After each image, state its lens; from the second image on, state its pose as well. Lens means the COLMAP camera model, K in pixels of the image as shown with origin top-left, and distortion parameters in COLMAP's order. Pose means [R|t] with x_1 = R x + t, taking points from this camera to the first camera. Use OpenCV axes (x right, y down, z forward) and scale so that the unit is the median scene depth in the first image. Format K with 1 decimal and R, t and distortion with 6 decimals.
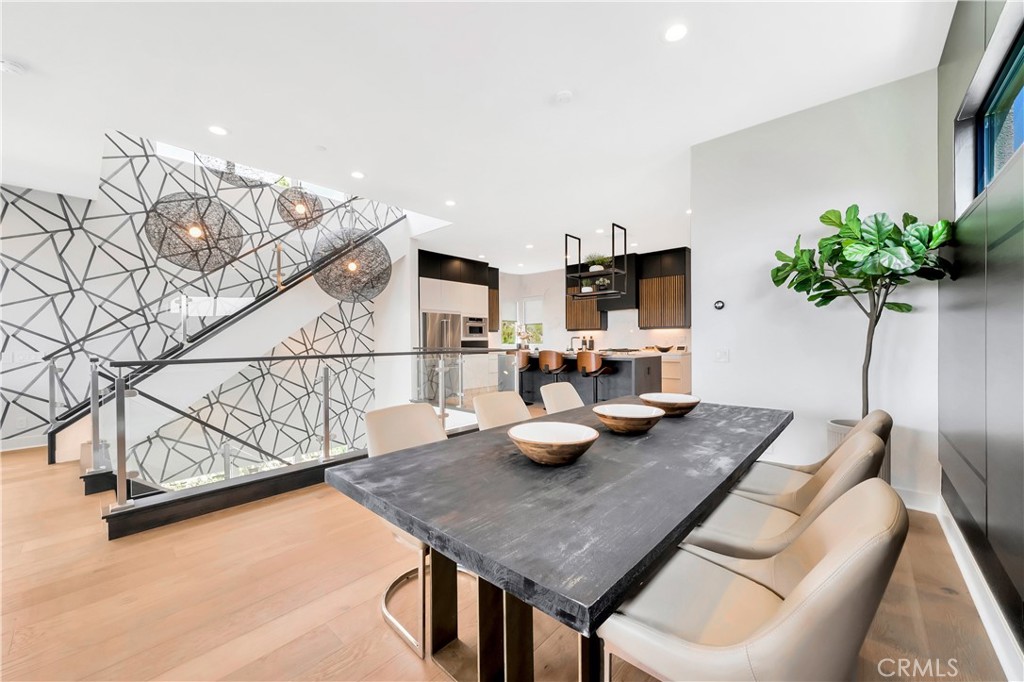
lens RADIAL K [[389.0, 0, 512.0], [0, 389.0, 341.0], [0, 0, 1]] dist [-0.007703, 0.000230]
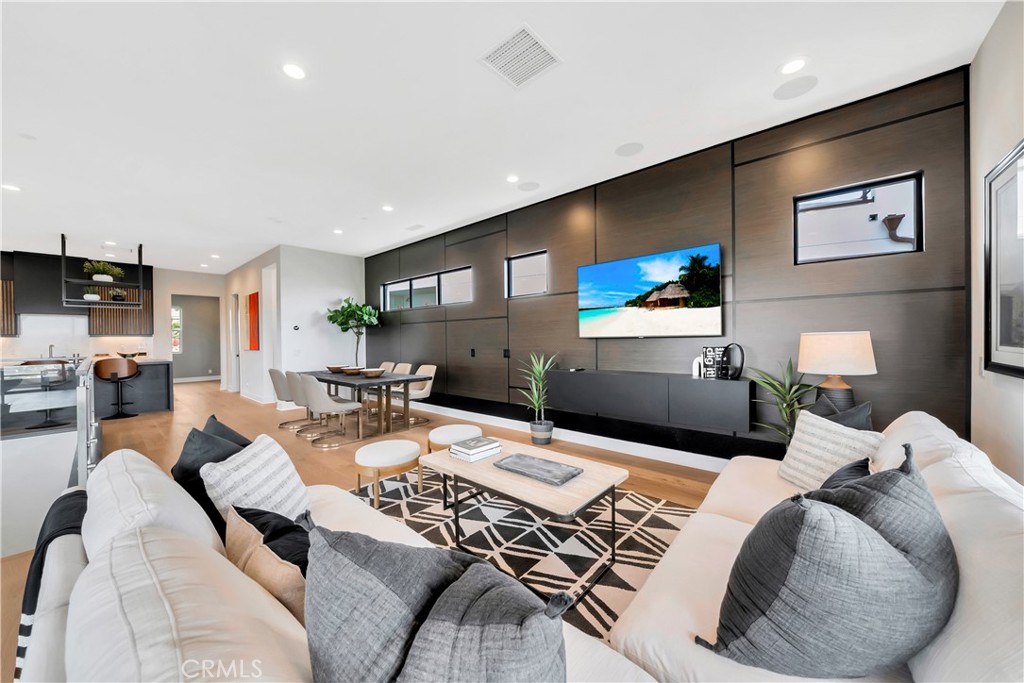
lens RADIAL K [[363.2, 0, 499.1], [0, 363.2, 341.2], [0, 0, 1]] dist [-0.001969, -0.000151]
pose [[0.008132, -0.000777, 0.999967, -1.032183], [0.015945, 0.999873, 0.000648, -0.005650], [-0.999840, 0.015939, 0.008143, -0.067821]]
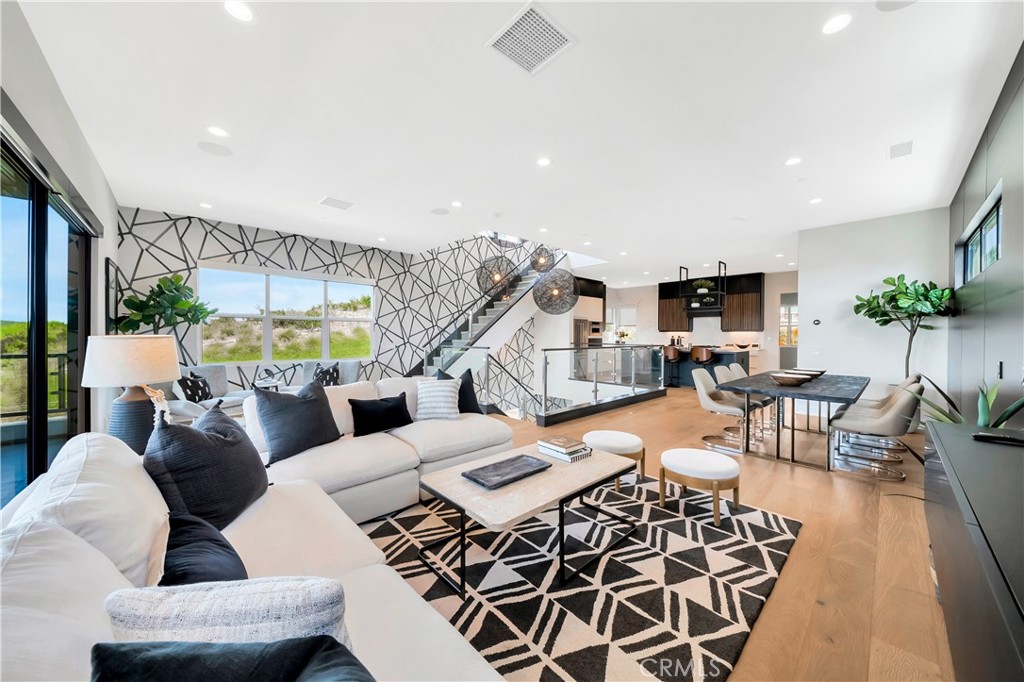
lens RADIAL K [[351.5, 0, 512.0], [0, 351.5, 341.0], [0, 0, 1]] dist [-0.011697, -0.000020]
pose [[0.995612, 0.012132, -0.092788, -0.528424], [-0.010893, 0.999845, 0.013847, -0.010101], [0.092941, -0.012776, 0.995590, -0.537724]]
